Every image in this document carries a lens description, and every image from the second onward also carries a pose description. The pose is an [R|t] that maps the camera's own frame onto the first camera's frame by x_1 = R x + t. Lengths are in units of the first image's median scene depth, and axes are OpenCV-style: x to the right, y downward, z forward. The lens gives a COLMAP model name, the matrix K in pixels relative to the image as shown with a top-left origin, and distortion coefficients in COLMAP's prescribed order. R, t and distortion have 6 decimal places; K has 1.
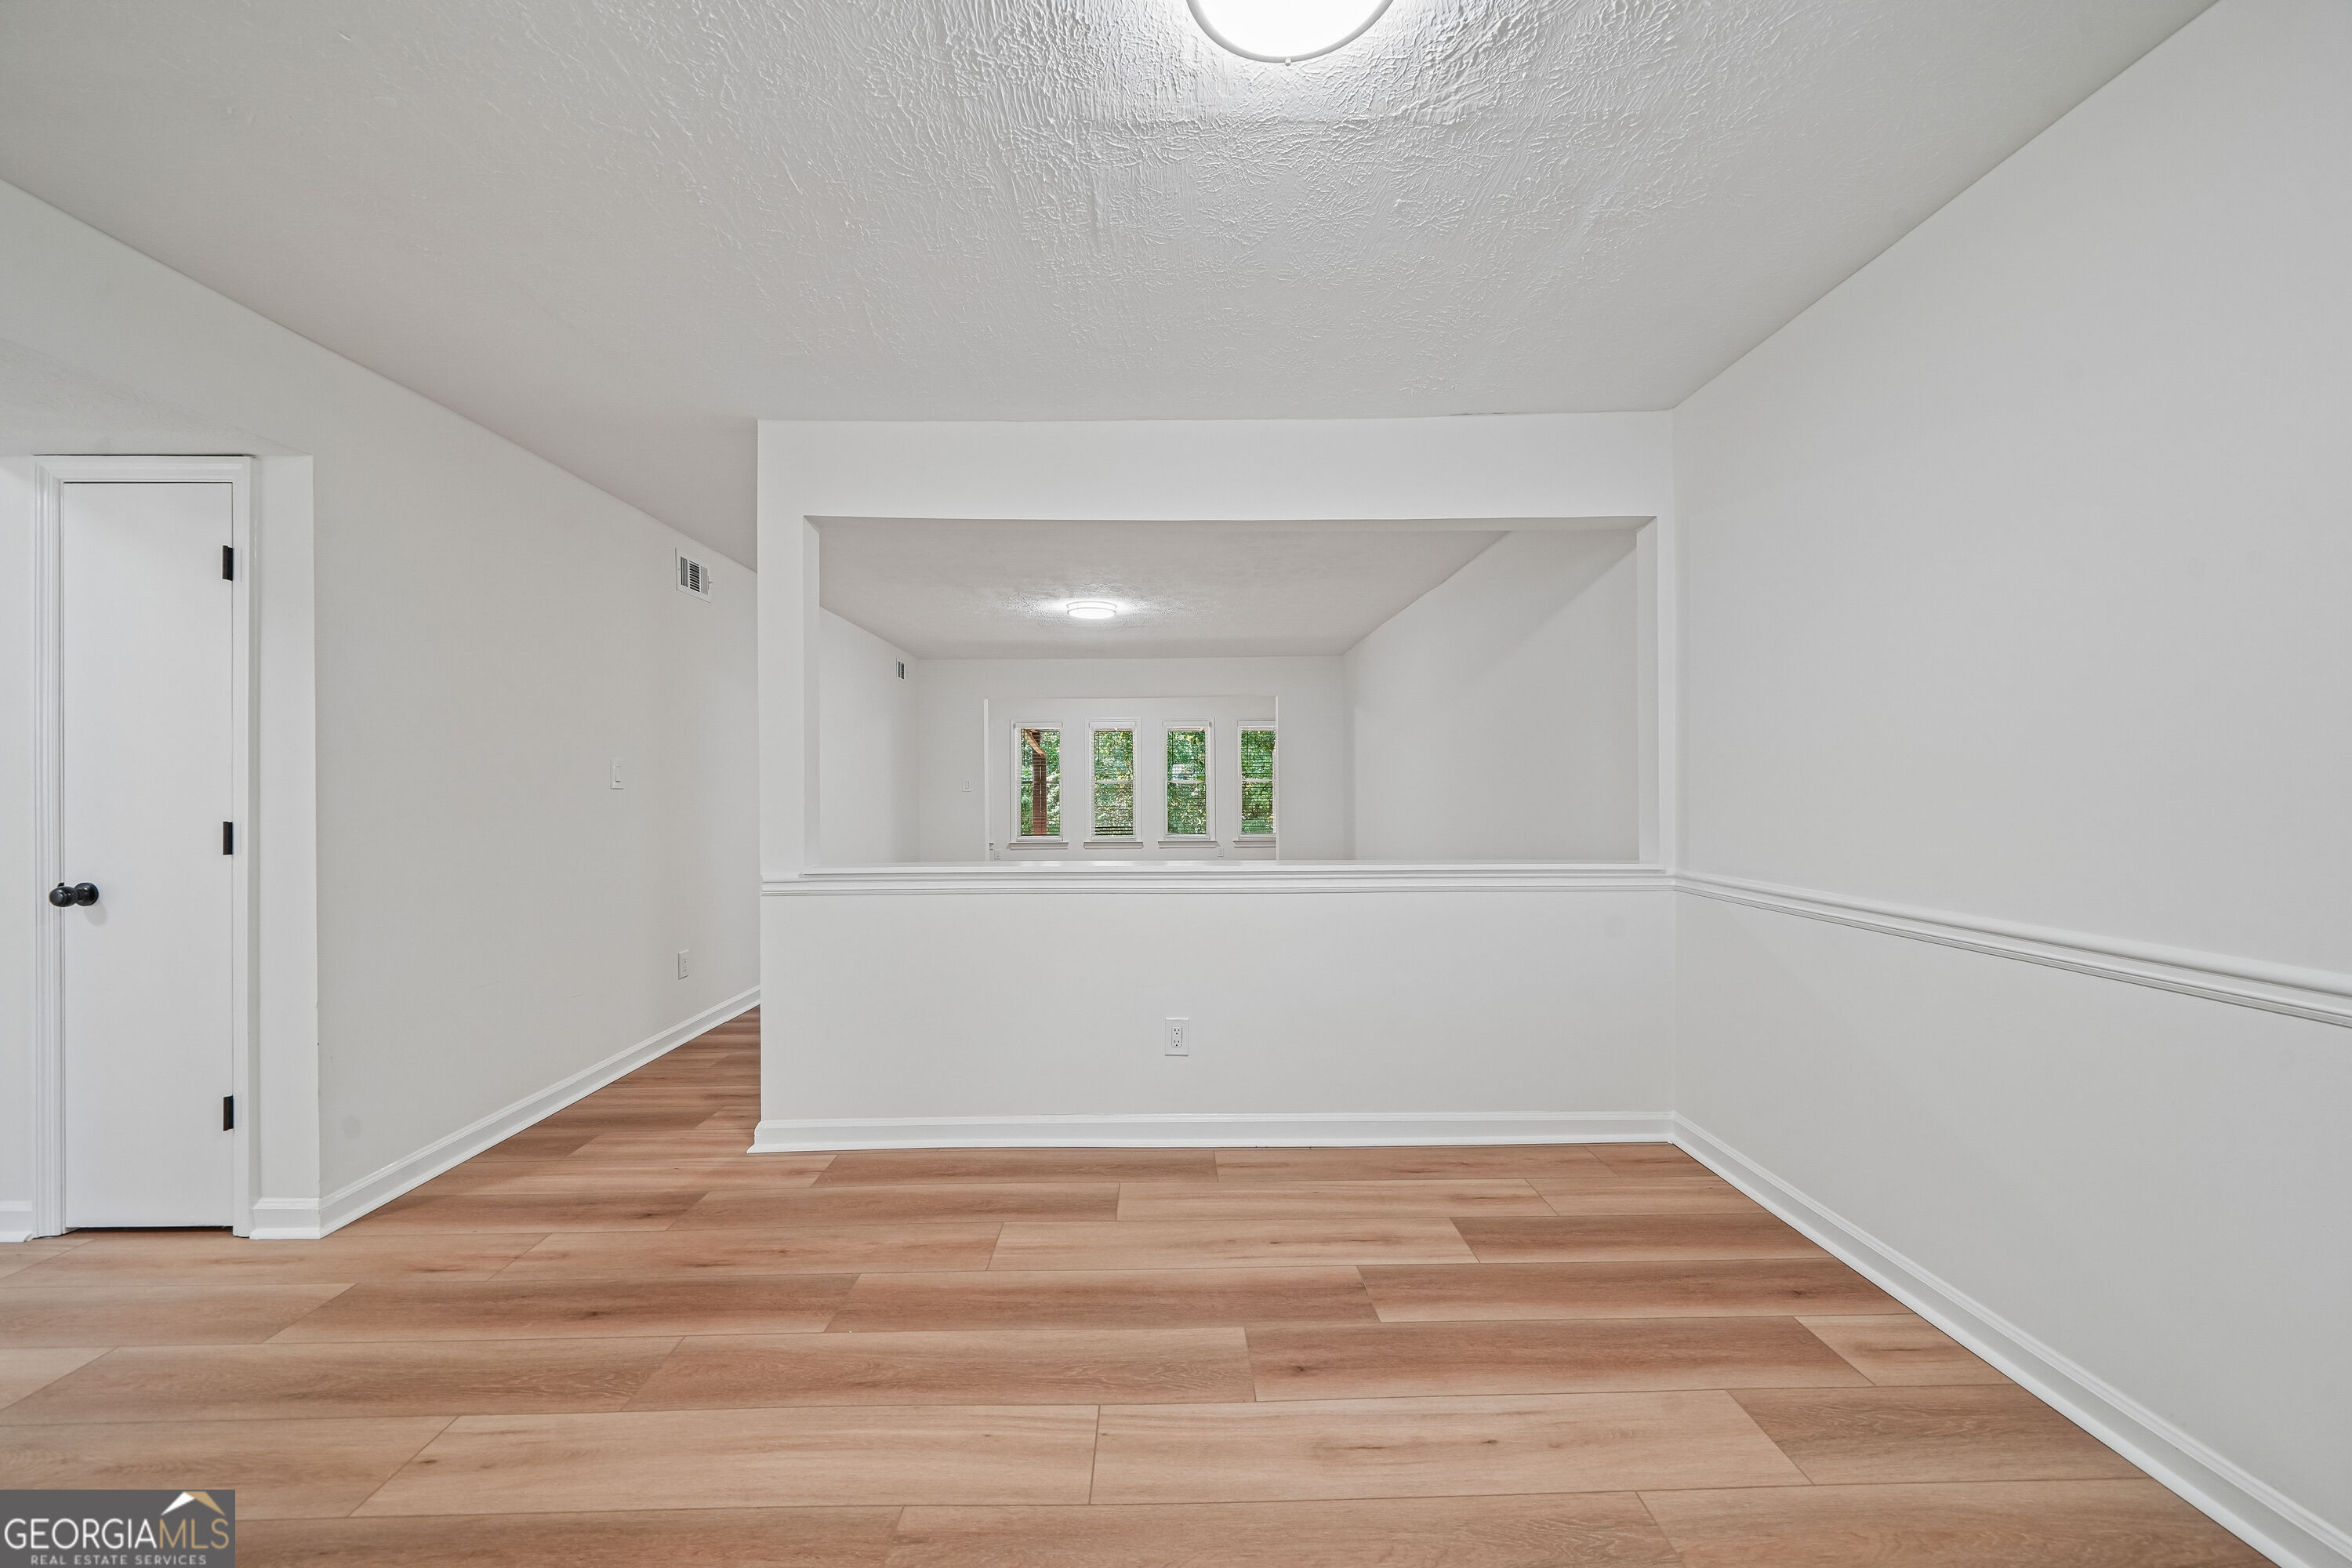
lens RADIAL K [[875.7, 0, 1186.1], [0, 875.7, 789.2], [0, 0, 1]] dist [0.000503, 0.000102]
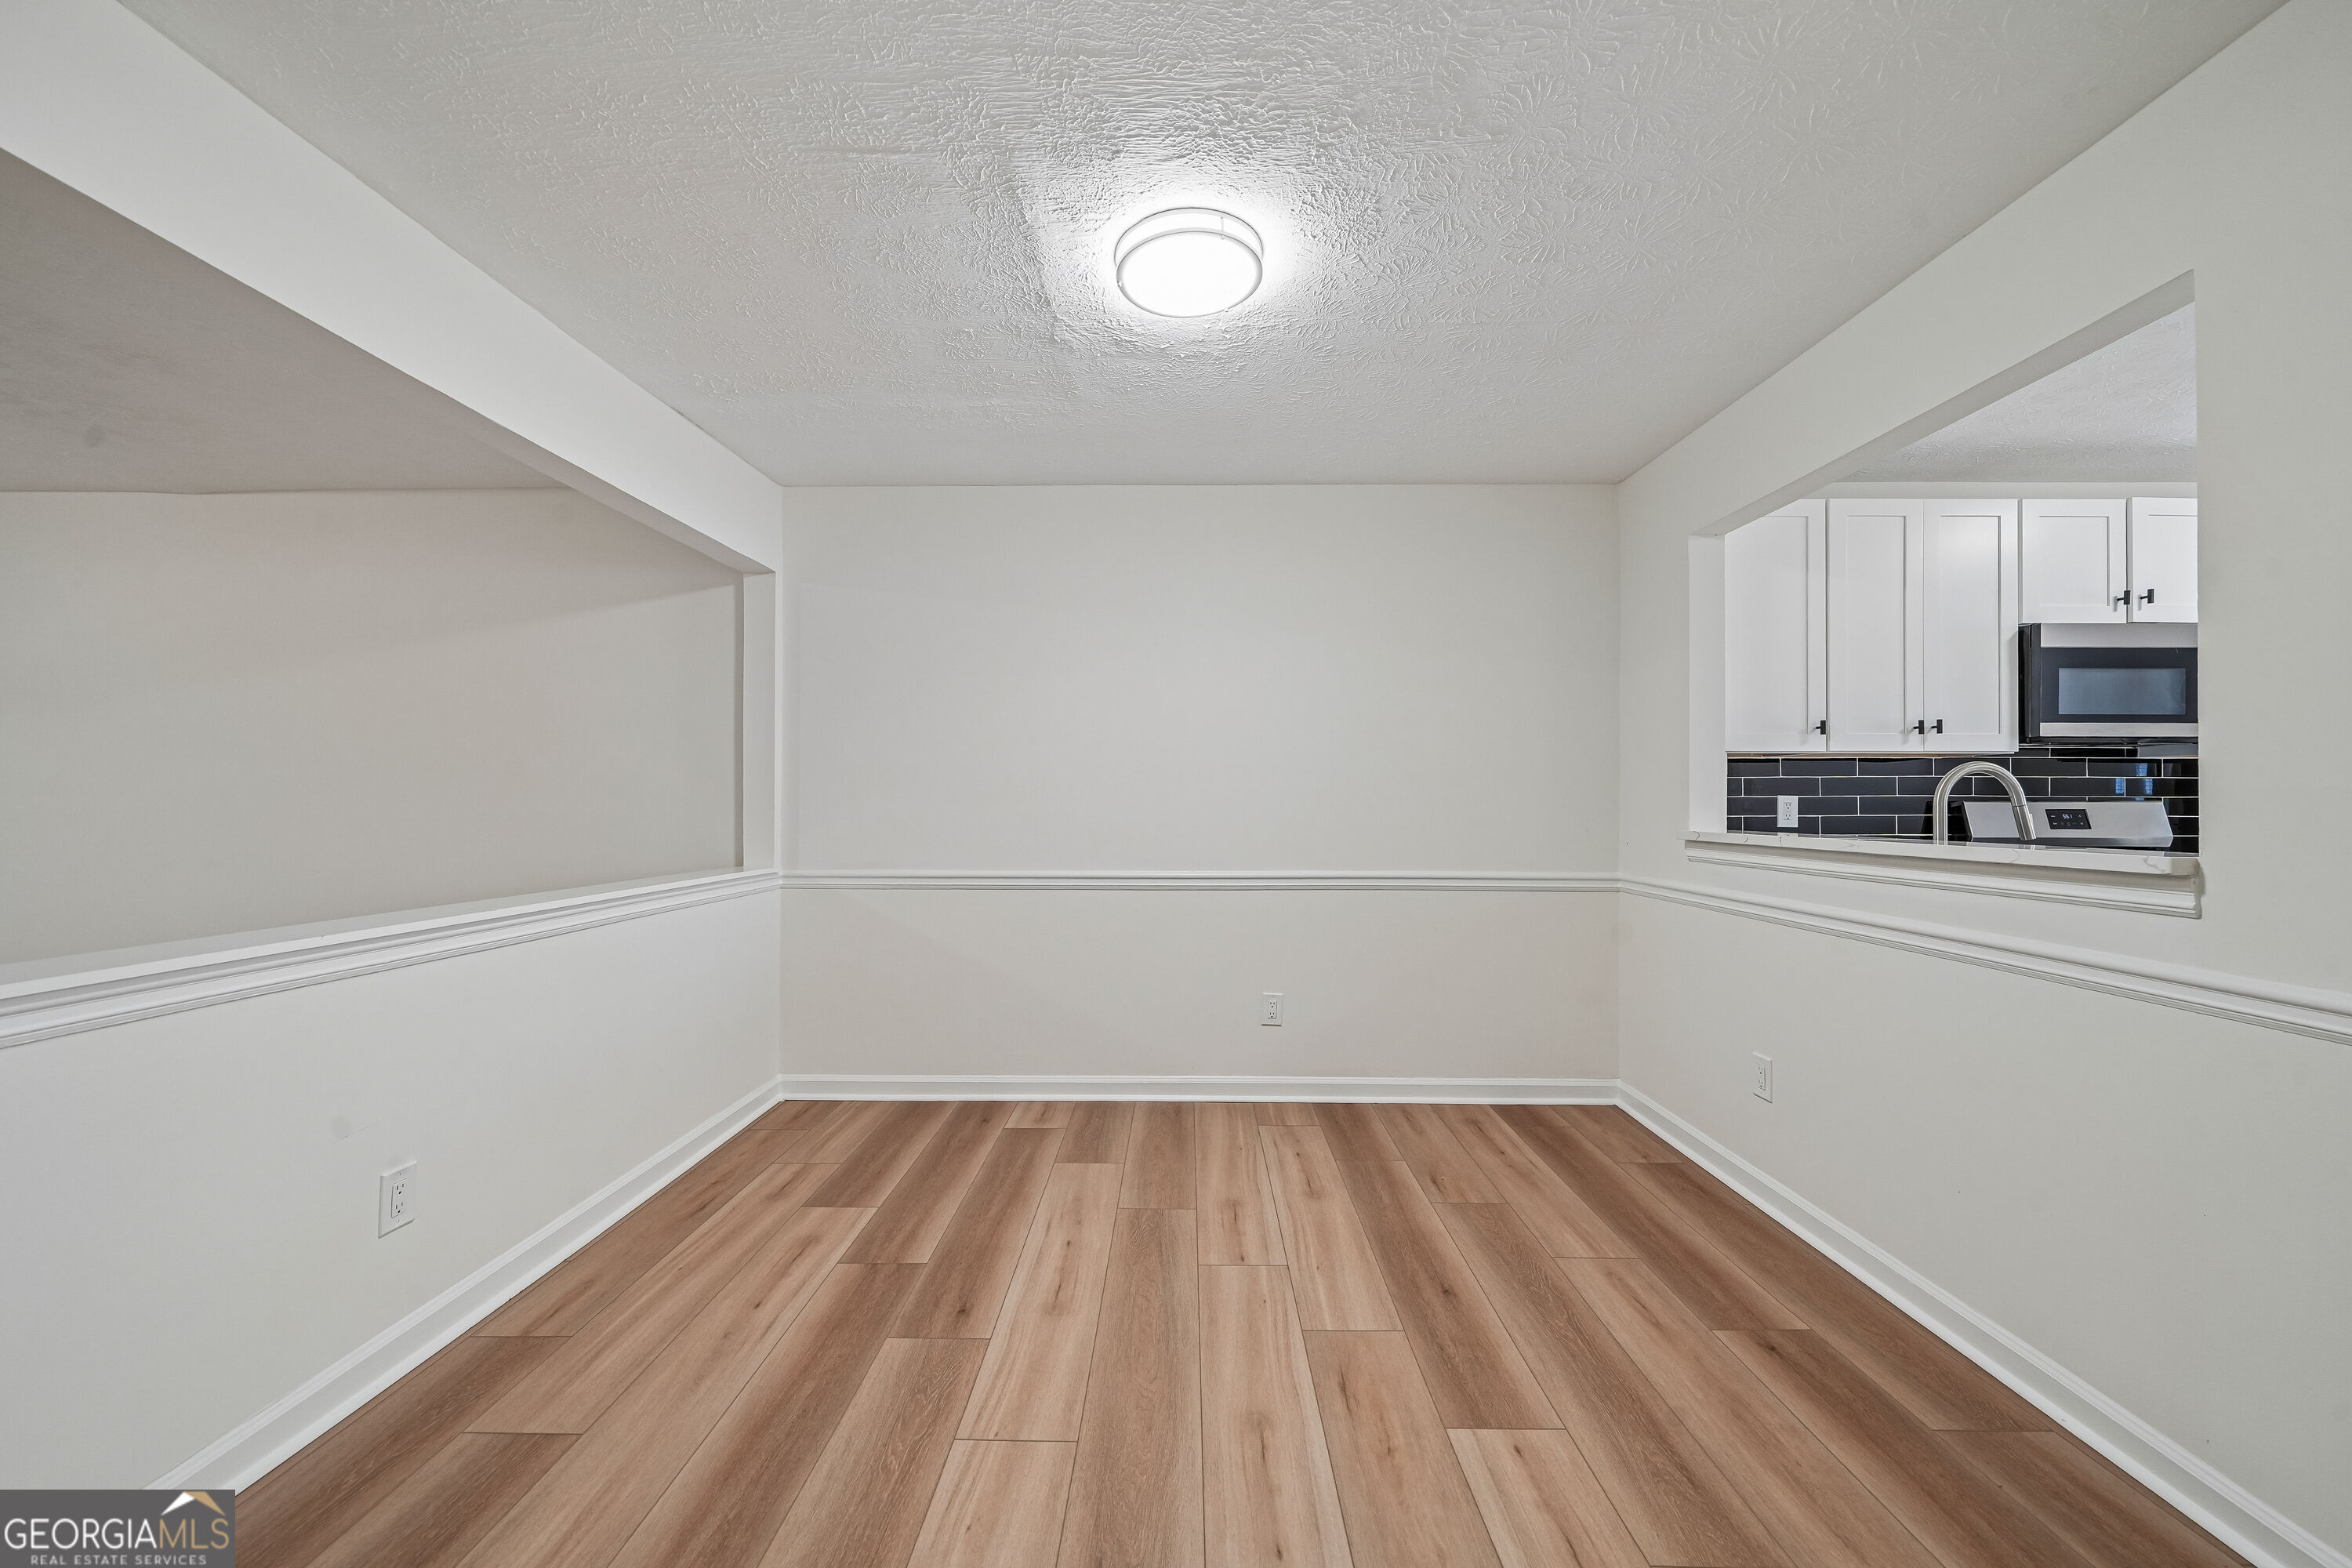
lens RADIAL K [[875.7, 0, 1186.1], [0, 875.7, 789.2], [0, 0, 1]] dist [0.000503, 0.000102]
pose [[0.013456, 0.021794, 0.999672, -0.853705], [0.000866, 0.999762, -0.021808, 0.009466], [-0.999909, 0.001159, 0.013434, 0.584057]]
